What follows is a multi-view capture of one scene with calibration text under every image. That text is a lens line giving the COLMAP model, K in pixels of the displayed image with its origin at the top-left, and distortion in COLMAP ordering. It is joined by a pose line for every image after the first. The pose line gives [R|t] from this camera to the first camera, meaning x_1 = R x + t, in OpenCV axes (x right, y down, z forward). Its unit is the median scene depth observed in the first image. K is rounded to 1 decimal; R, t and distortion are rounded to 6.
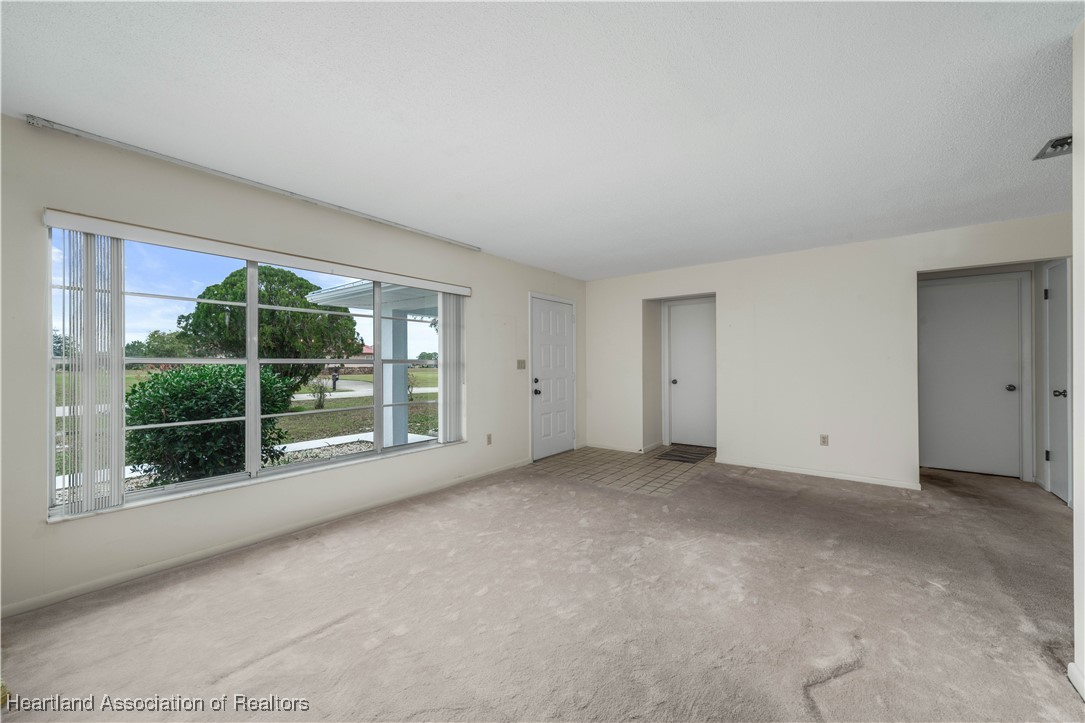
lens RADIAL K [[416.1, 0, 542.6], [0, 416.1, 363.4], [0, 0, 1]] dist [-0.000407, -0.000039]
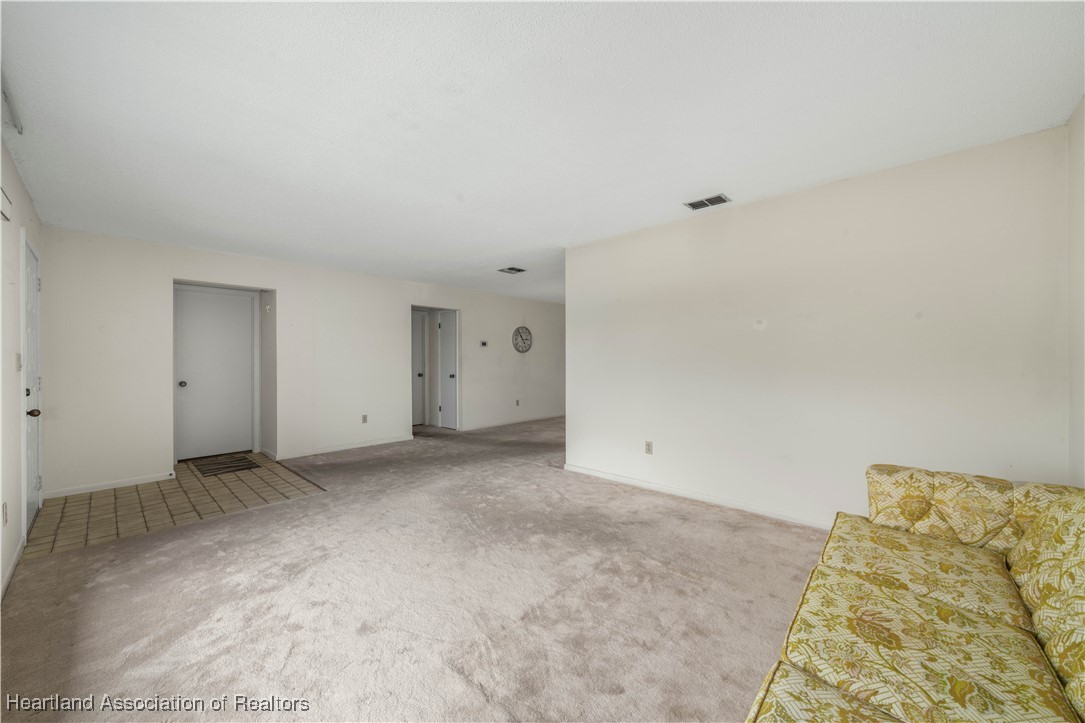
lens RADIAL K [[400.0, 0, 537.1], [0, 400.0, 368.1], [0, 0, 1]] dist [-0.000555, -0.000029]
pose [[0.094292, -0.015930, 0.995417, -0.558405], [-0.001490, 0.999869, 0.016143, 0.000340], [-0.995544, -0.003005, 0.094255, 0.340746]]
